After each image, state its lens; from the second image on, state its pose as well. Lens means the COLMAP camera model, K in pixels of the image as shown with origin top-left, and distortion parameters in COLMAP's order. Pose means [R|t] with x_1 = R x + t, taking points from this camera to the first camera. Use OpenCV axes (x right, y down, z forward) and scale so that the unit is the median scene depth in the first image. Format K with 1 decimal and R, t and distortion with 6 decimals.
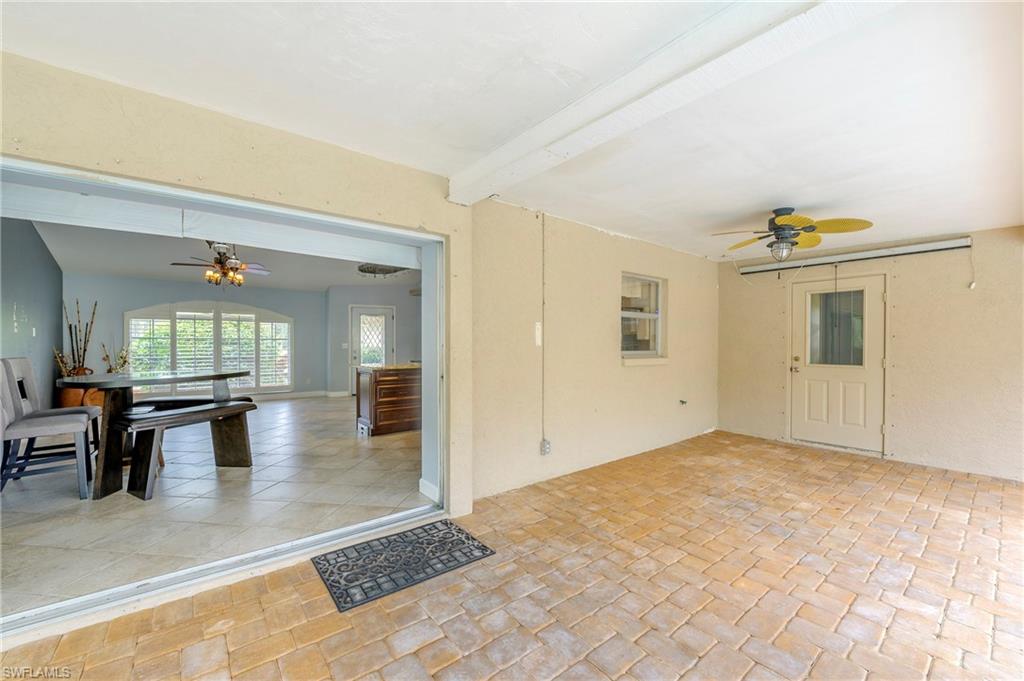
lens RADIAL K [[410.9, 0, 519.0], [0, 410.9, 345.8], [0, 0, 1]] dist [-0.006763, -0.000078]
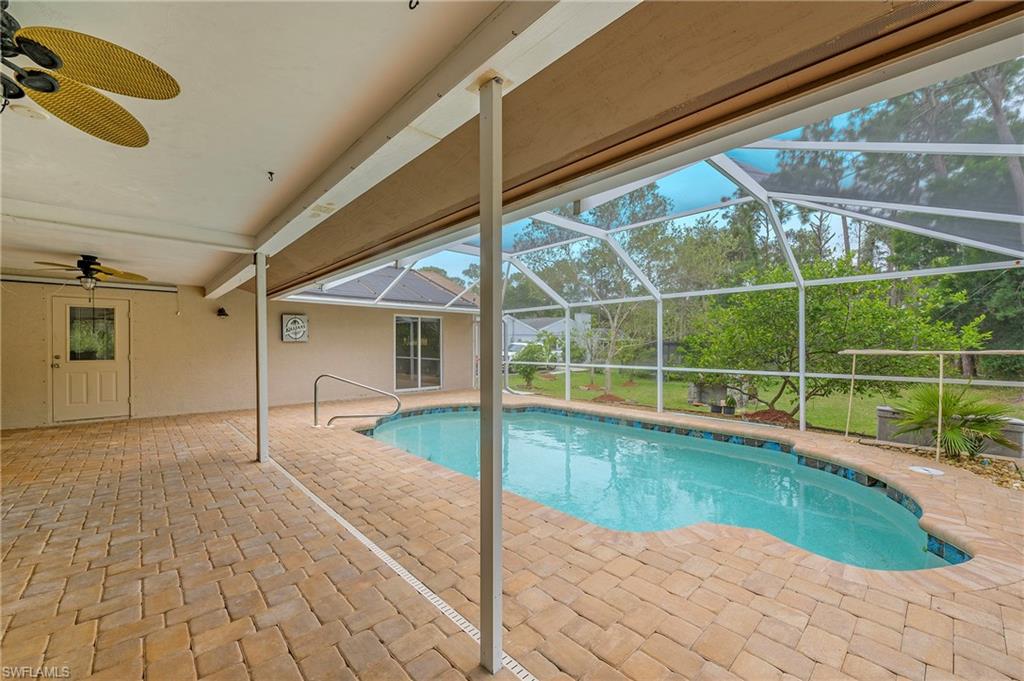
lens RADIAL K [[410.9, 0, 513.4], [0, 410.9, 344.2], [0, 0, 1]] dist [-0.006763, -0.000078]
pose [[-0.052835, 0.001632, 0.998602, -0.679567], [0.001233, 0.999998, -0.001569, -0.004684], [-0.998602, 0.001148, -0.052837, -0.346784]]
